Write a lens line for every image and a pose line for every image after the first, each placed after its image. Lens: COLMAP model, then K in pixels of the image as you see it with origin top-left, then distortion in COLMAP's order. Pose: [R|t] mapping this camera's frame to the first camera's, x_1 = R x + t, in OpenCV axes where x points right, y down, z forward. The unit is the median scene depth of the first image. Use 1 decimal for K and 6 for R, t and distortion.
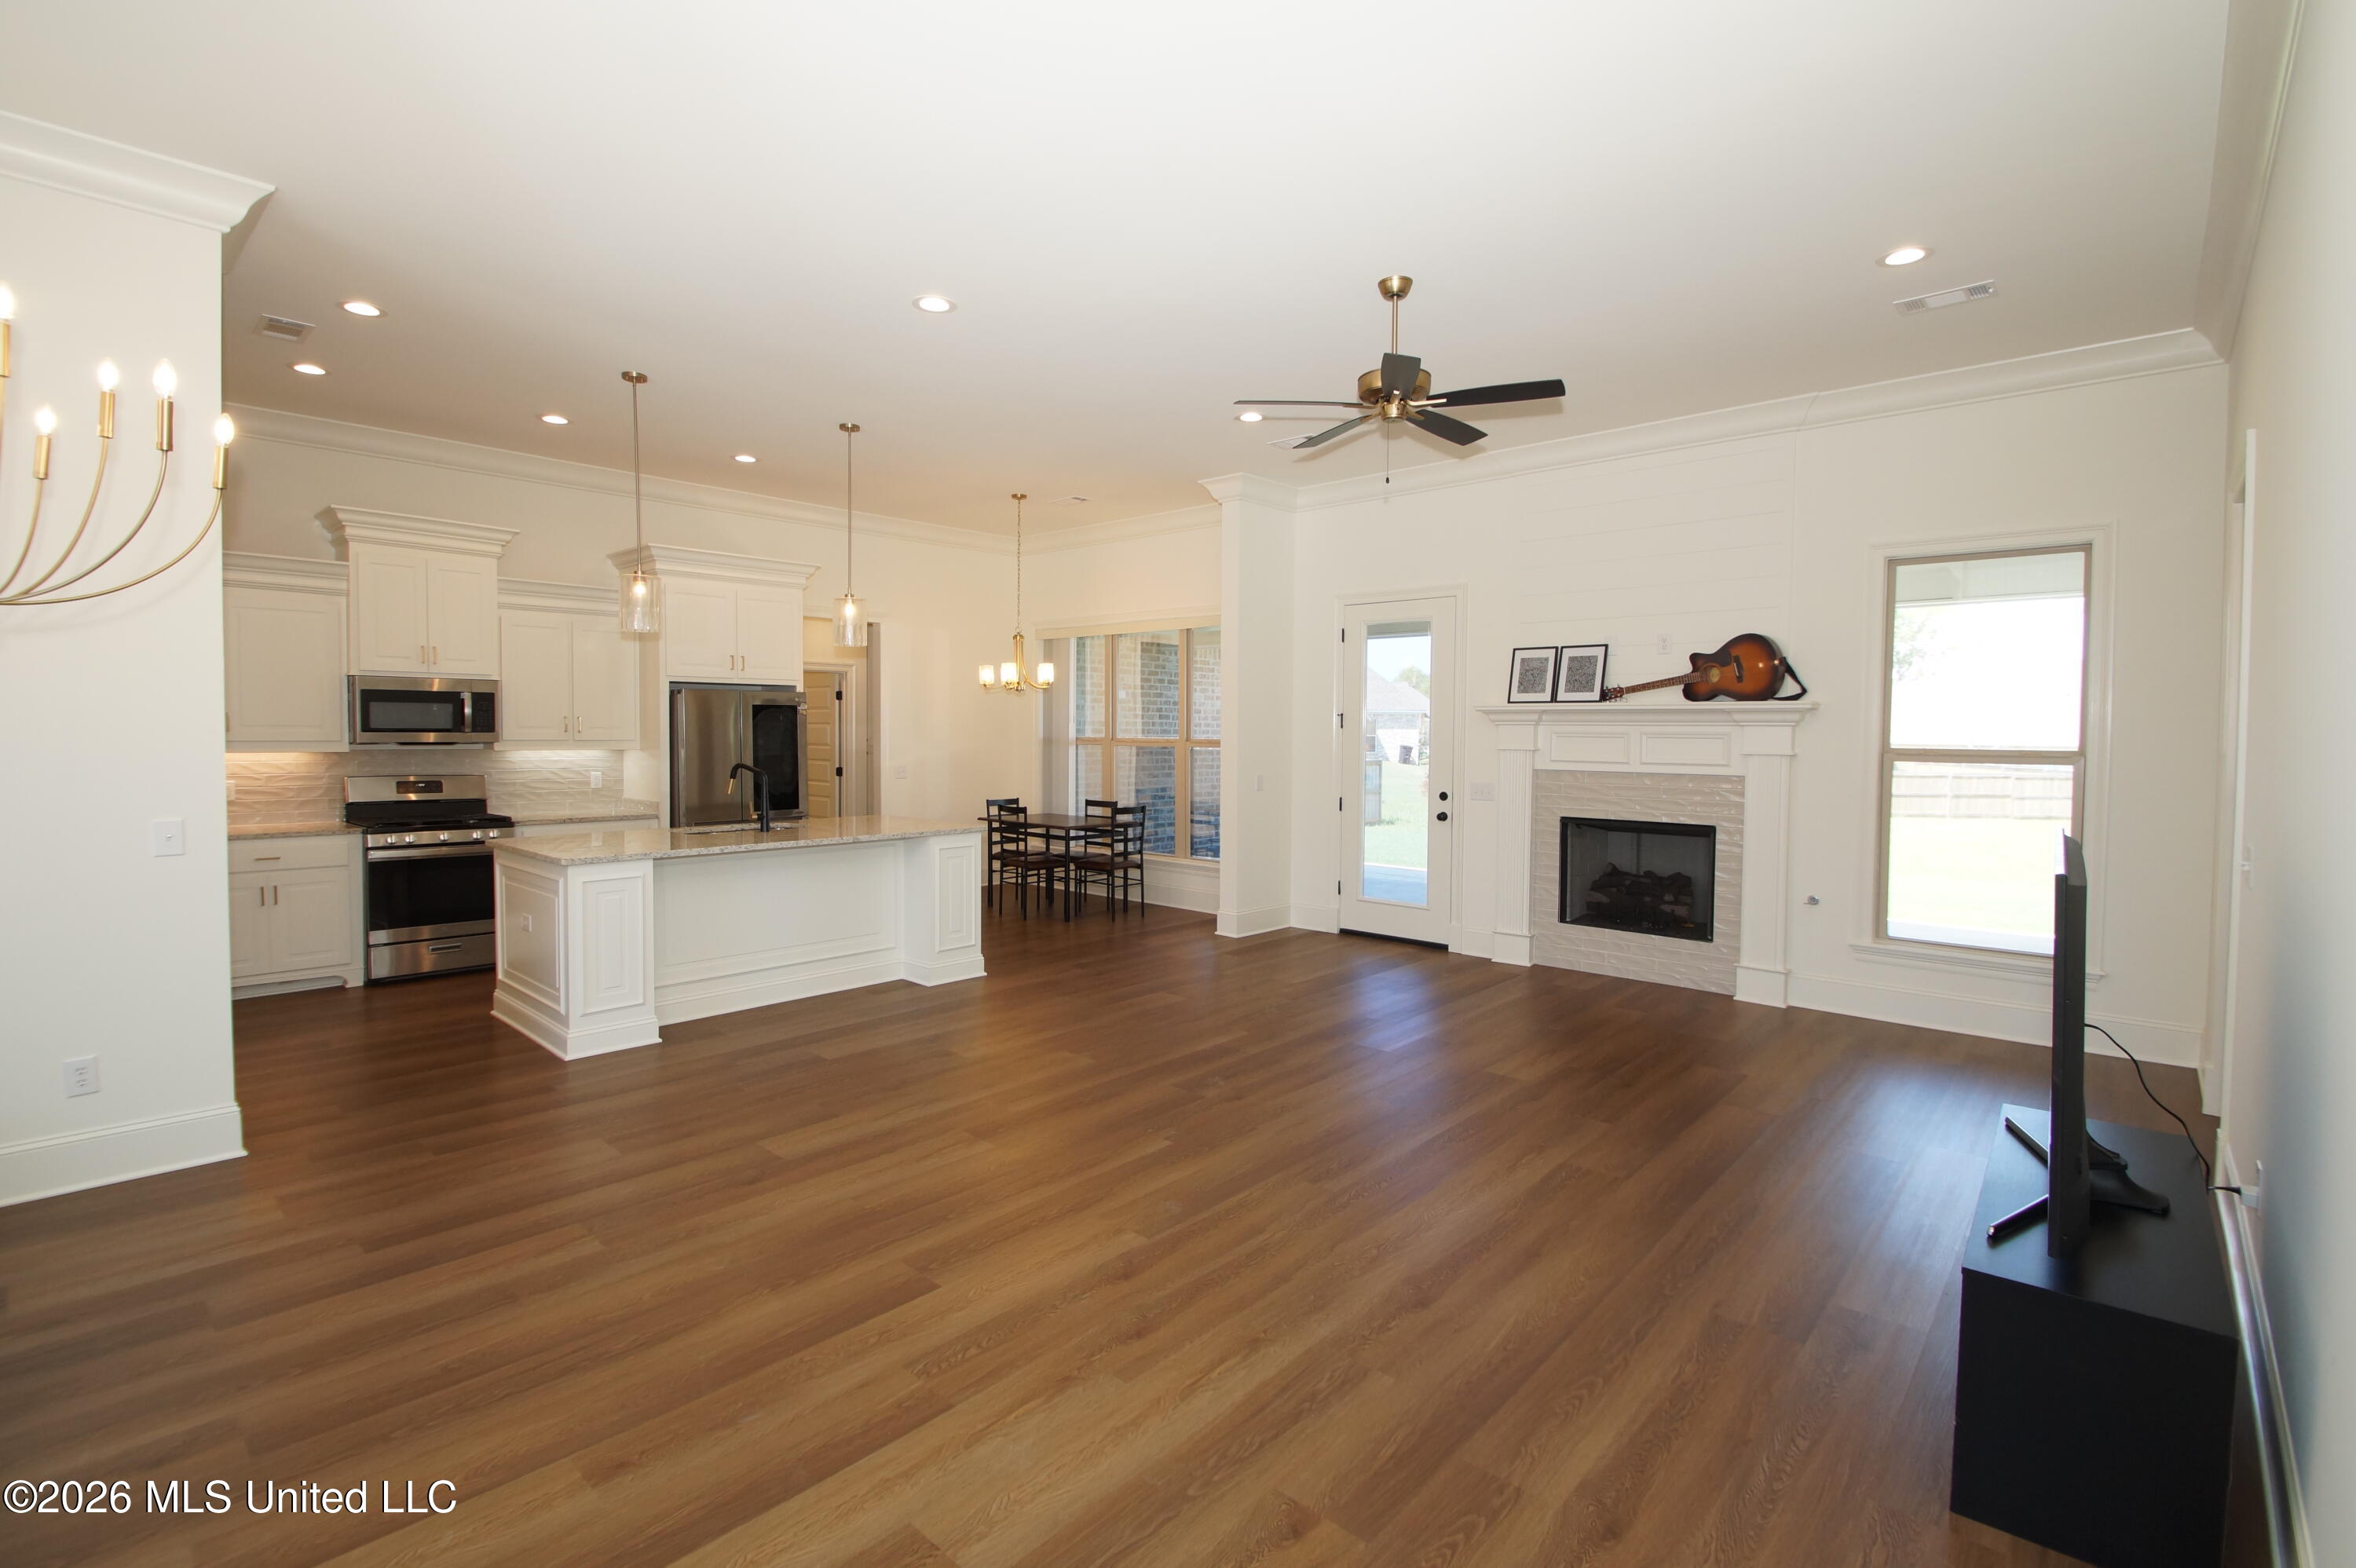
lens RADIAL K [[1058.0, 0, 1171.4], [0, 1058.0, 764.9], [0, 0, 1]] dist [0.003577, -0.012144]
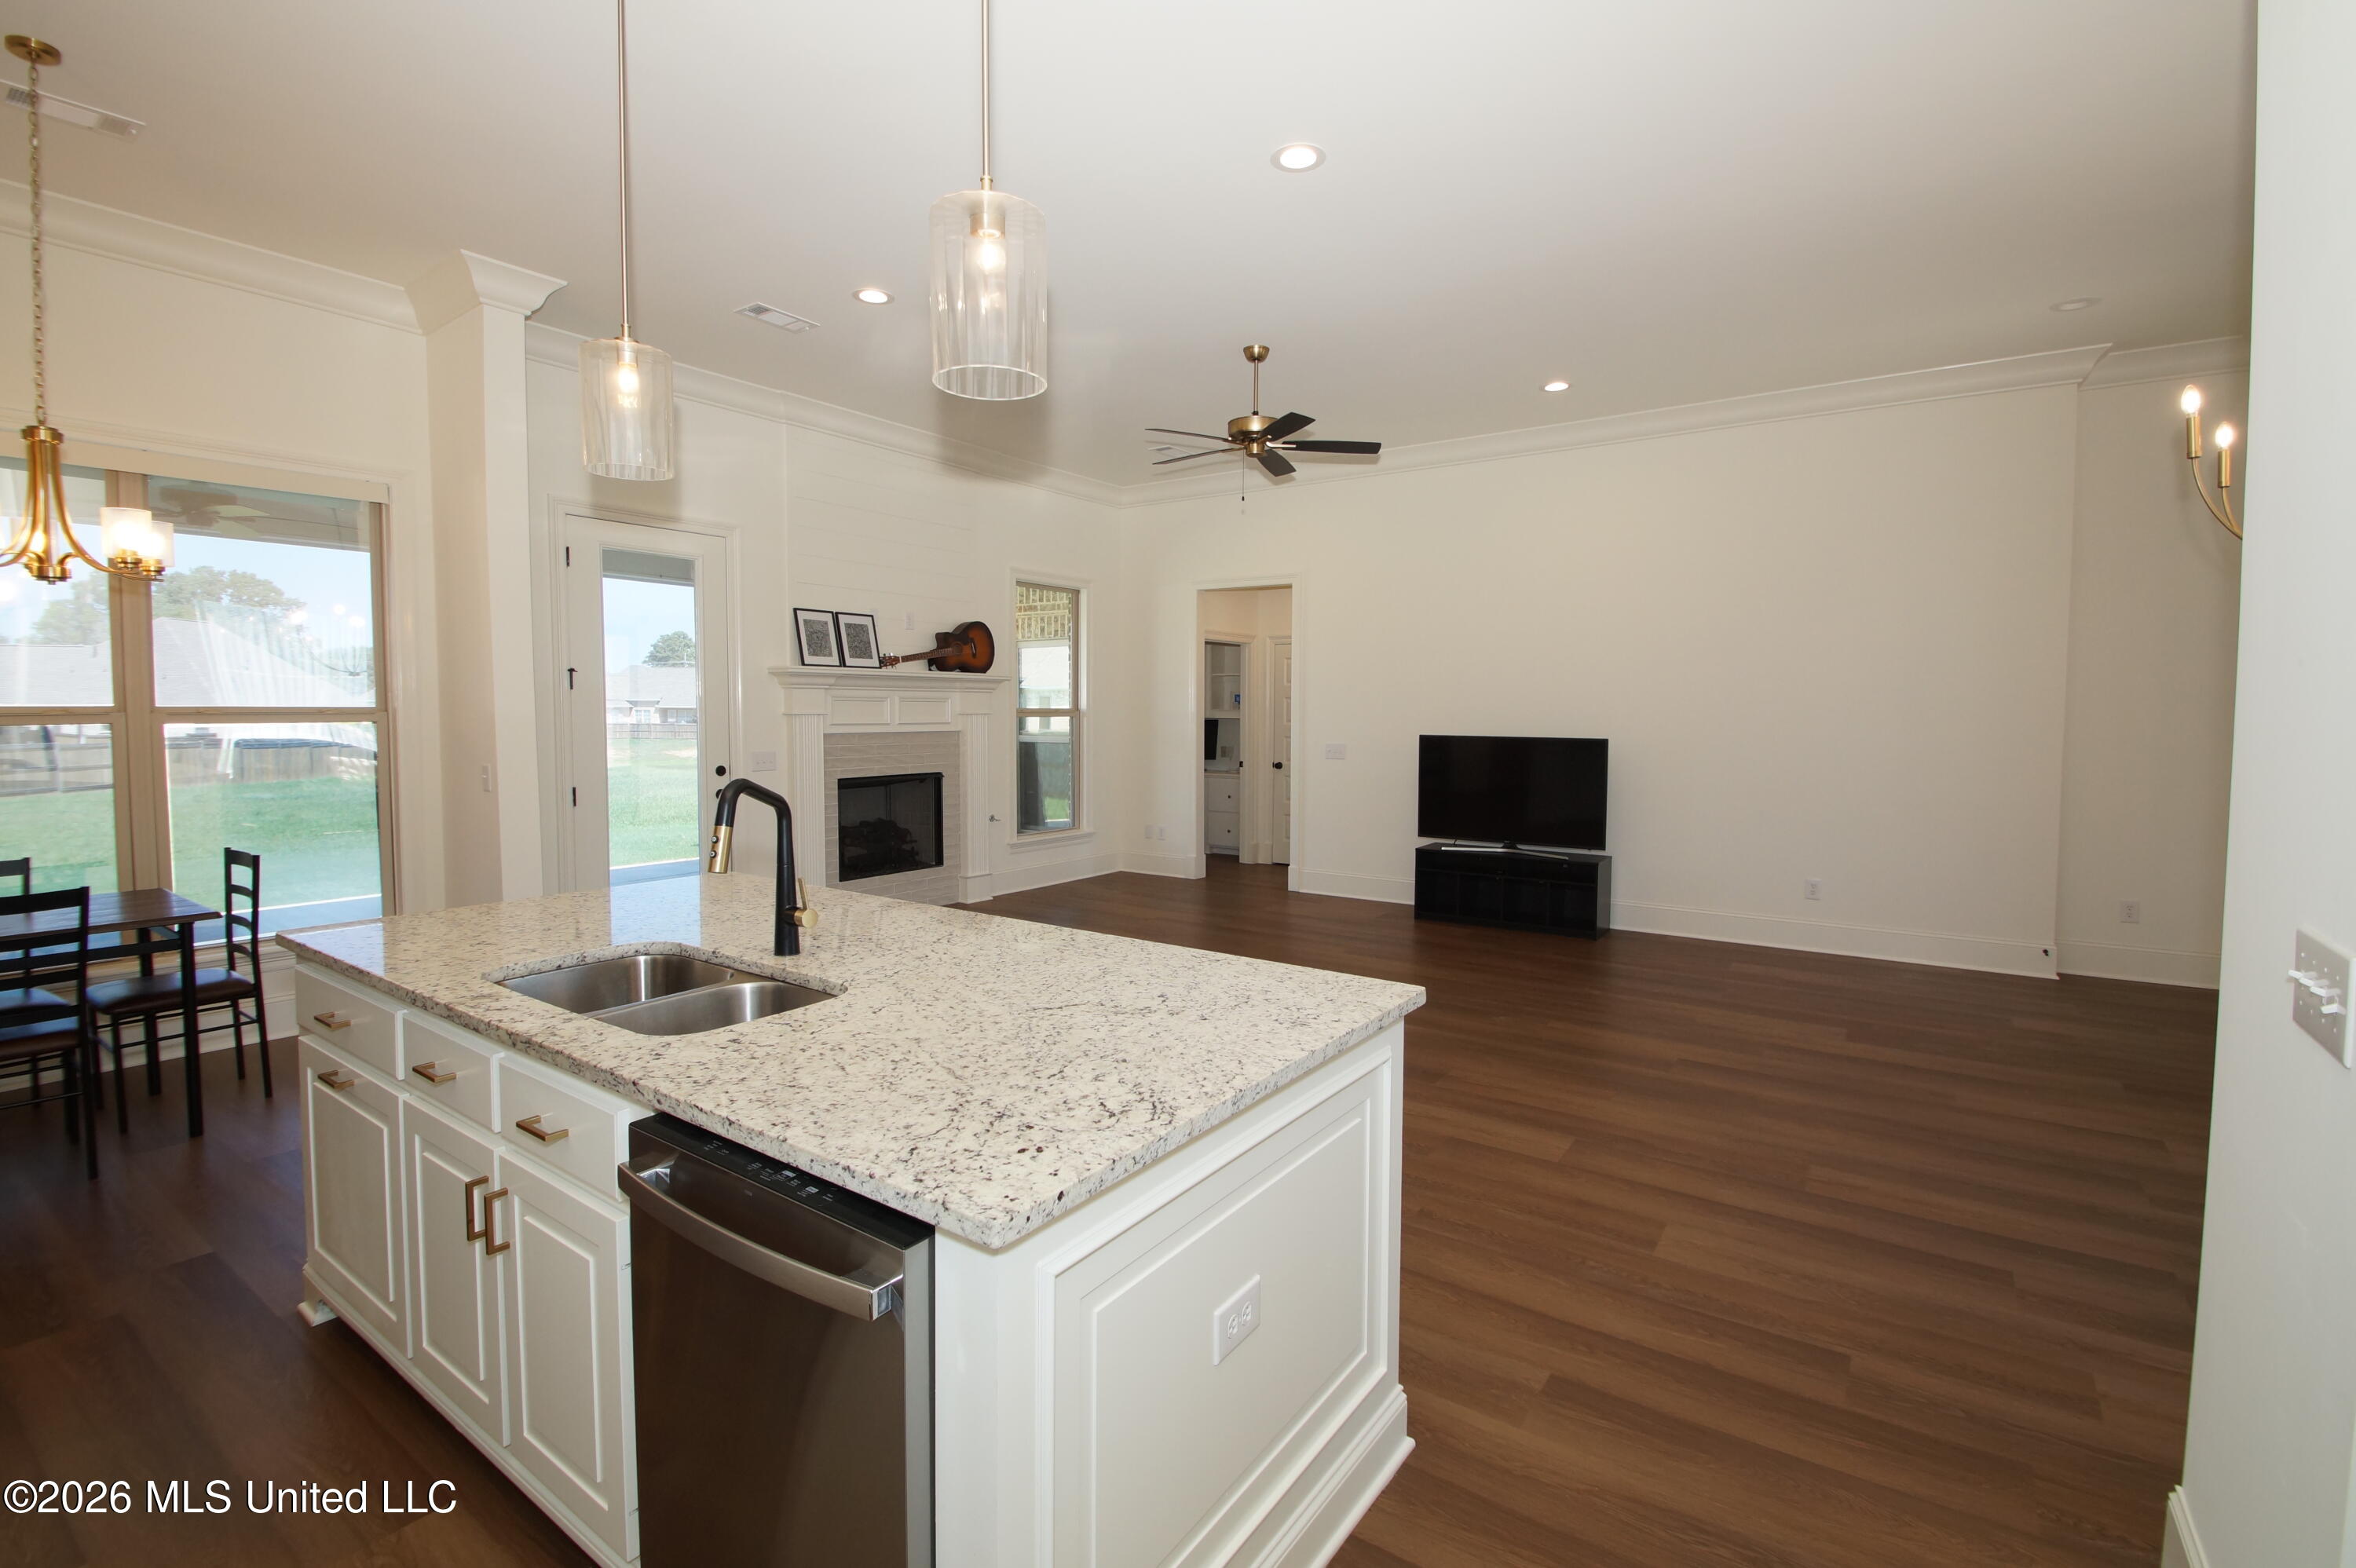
lens RADIAL K [[1058.0, 0, 1171.4], [0, 1058.0, 764.9], [0, 0, 1]] dist [0.003577, -0.012144]
pose [[-0.117932, -0.061712, 0.991102, -0.727348], [0.027686, 0.997475, 0.065403, -0.024053], [-0.992636, 0.035152, -0.115926, 0.848366]]
